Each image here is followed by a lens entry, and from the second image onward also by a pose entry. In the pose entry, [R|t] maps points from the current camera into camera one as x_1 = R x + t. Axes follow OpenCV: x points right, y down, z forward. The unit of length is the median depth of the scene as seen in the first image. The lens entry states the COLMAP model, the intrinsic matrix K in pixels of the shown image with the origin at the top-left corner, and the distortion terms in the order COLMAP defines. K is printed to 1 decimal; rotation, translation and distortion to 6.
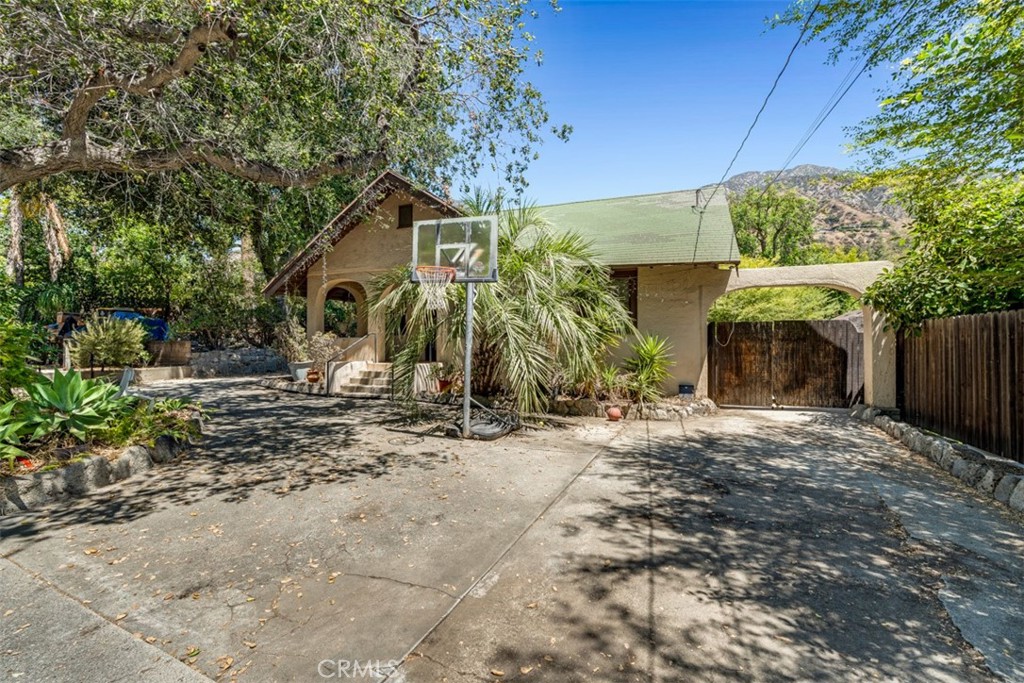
lens RADIAL K [[453.5, 0, 512.2], [0, 453.5, 339.1], [0, 0, 1]] dist [-0.001029, -0.000292]
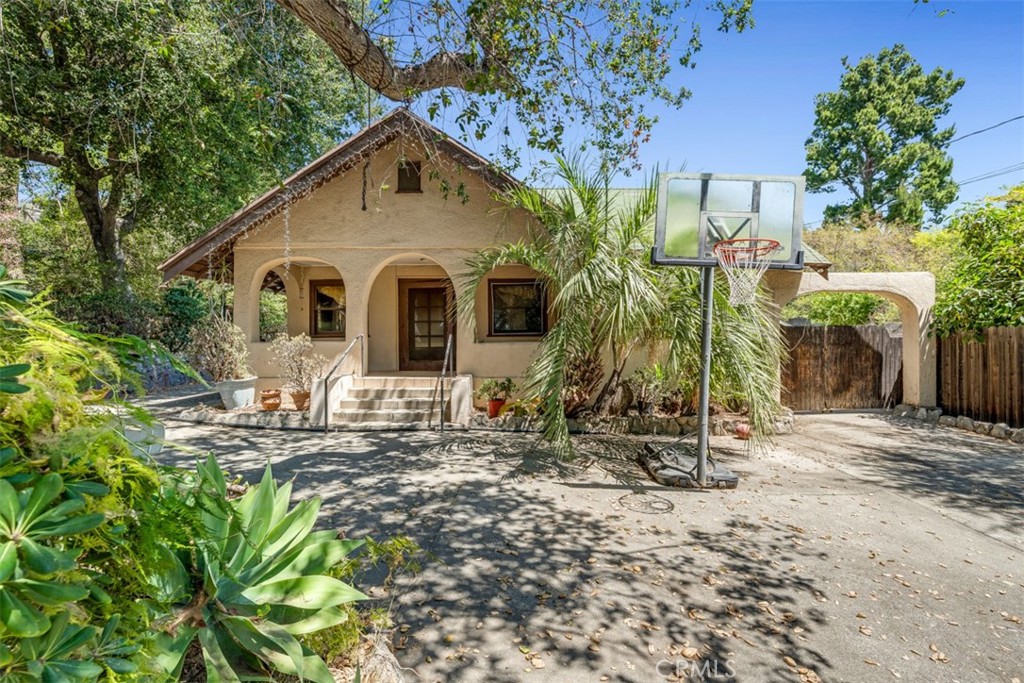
lens RADIAL K [[453.5, 0, 512.2], [0, 453.5, 339.1], [0, 0, 1]] dist [-0.001029, -0.000292]
pose [[0.925883, 0.002017, 0.377804, -0.454957], [0.000070, 0.999985, -0.005508, -0.004553], [-0.377809, 0.005127, 0.925869, 0.323671]]
